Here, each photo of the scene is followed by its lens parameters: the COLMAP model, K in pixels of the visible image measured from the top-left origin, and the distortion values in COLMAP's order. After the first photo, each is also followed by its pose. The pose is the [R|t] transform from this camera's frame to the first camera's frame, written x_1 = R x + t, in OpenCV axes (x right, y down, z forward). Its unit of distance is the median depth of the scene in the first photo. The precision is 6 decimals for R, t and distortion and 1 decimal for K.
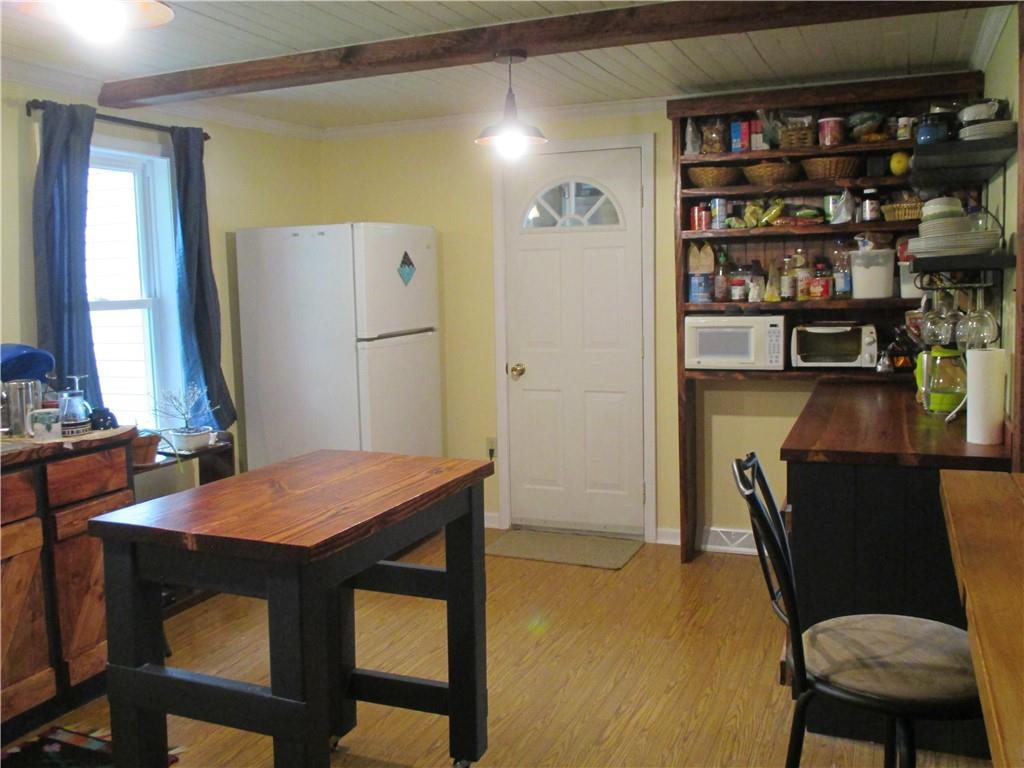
lens RADIAL K [[978.1, 0, 509.0], [0, 978.1, 377.6], [0, 0, 1]] dist [-0.016515, 0.000000]
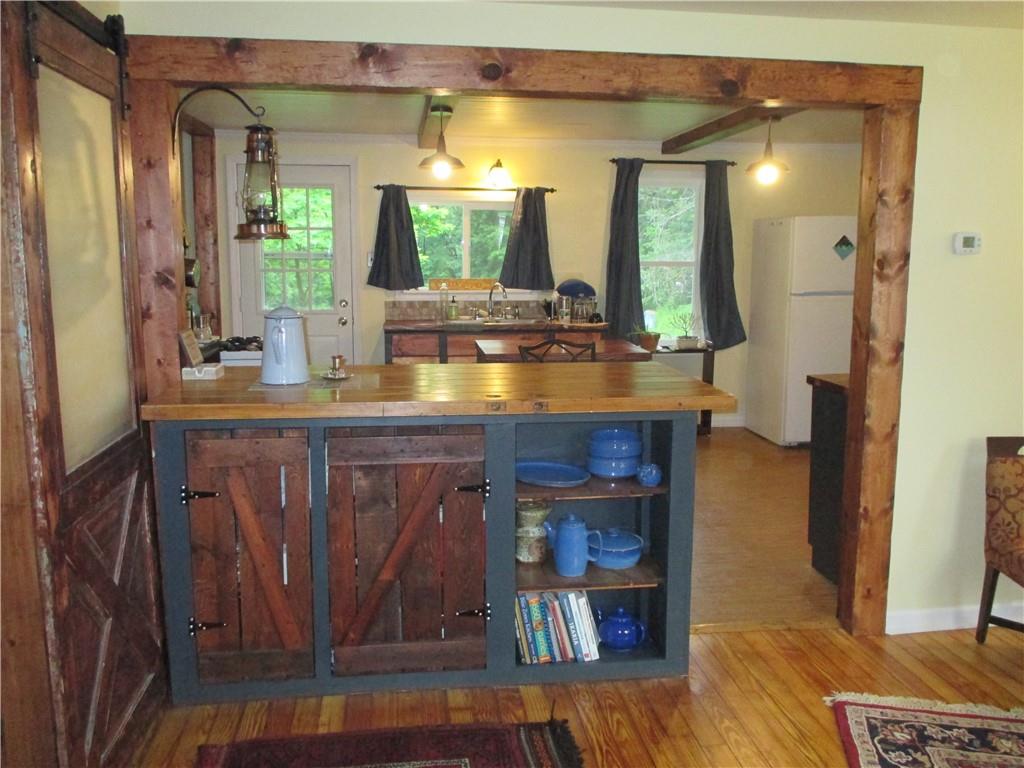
lens RADIAL K [[863.6, 0, 513.7], [0, 863.6, 383.8], [0, 0, 1]] dist [-0.018370, 0.001579]
pose [[0.499124, 0.170370, -0.849617, 0.809565], [-0.104672, 0.985156, 0.136058, -0.038464], [0.860186, 0.021021, 0.509548, -0.056156]]
